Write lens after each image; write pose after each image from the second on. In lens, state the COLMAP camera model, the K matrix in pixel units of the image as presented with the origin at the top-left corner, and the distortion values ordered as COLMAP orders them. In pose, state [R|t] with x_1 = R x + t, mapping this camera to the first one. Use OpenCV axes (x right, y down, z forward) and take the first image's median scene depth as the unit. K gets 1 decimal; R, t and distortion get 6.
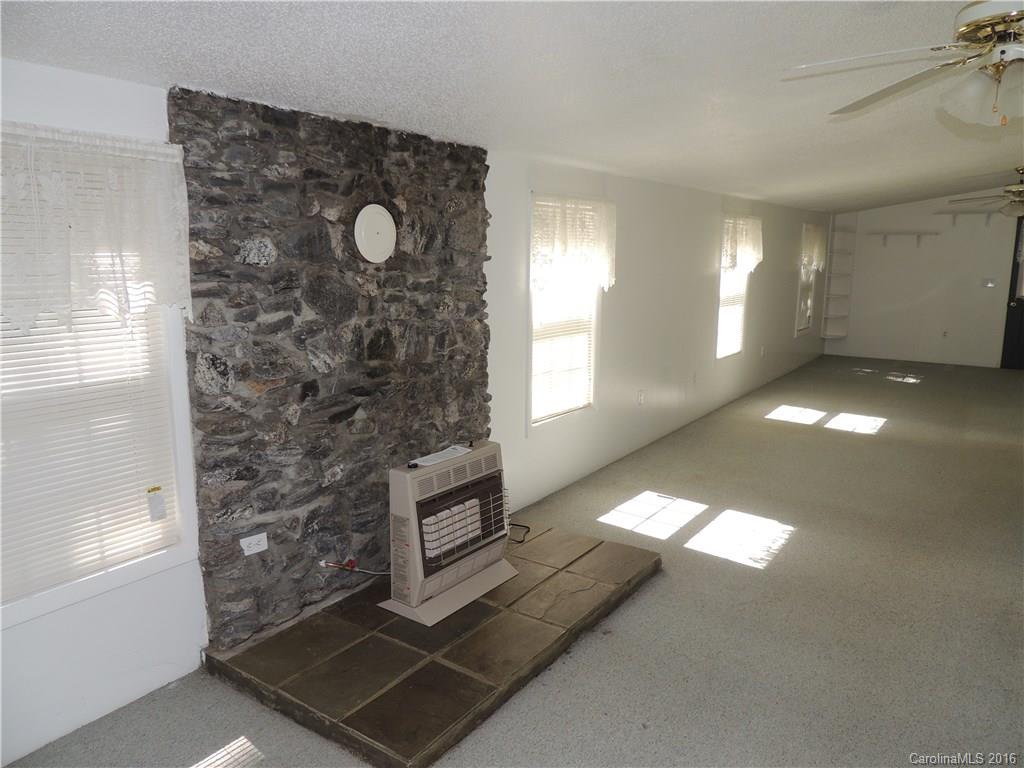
lens RADIAL K [[731.4, 0, 513.8], [0, 731.4, 382.9], [0, 0, 1]] dist [-0.019542, -0.003532]
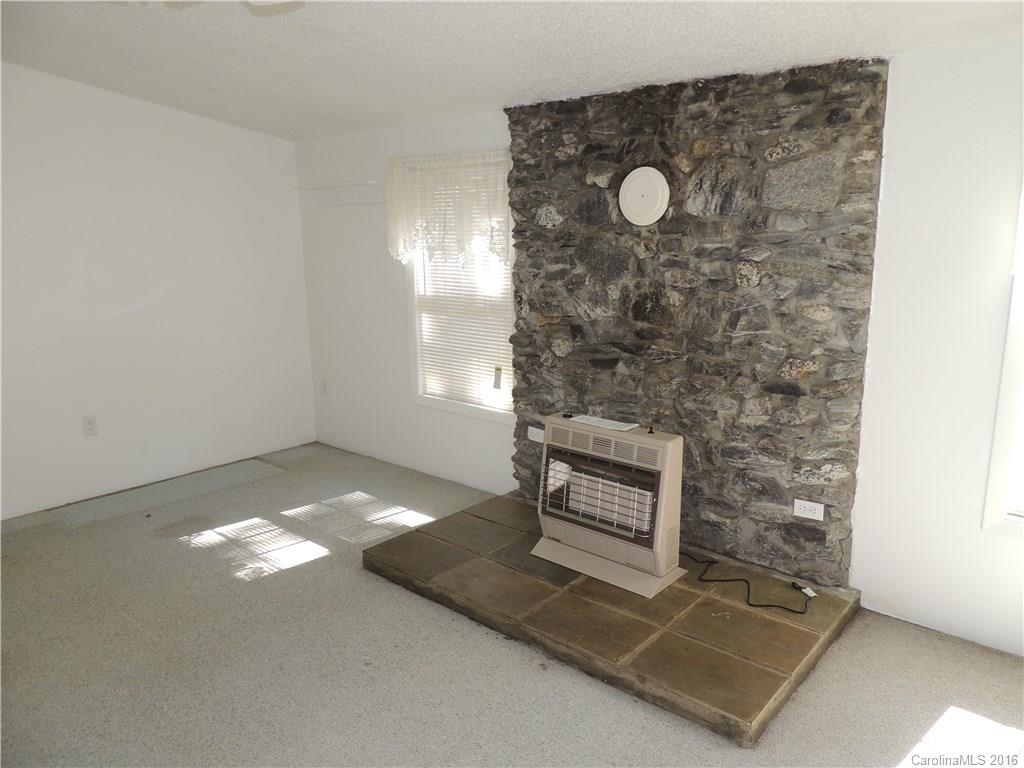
lens RADIAL K [[731.4, 0, 514.6], [0, 731.4, 385.1], [0, 0, 1]] dist [-0.019542, -0.003532]
pose [[-0.113279, 0.207736, -0.971604, 0.880098], [-0.164340, 0.960511, 0.224525, -0.153518], [0.979878, 0.185107, -0.074666, 0.963980]]
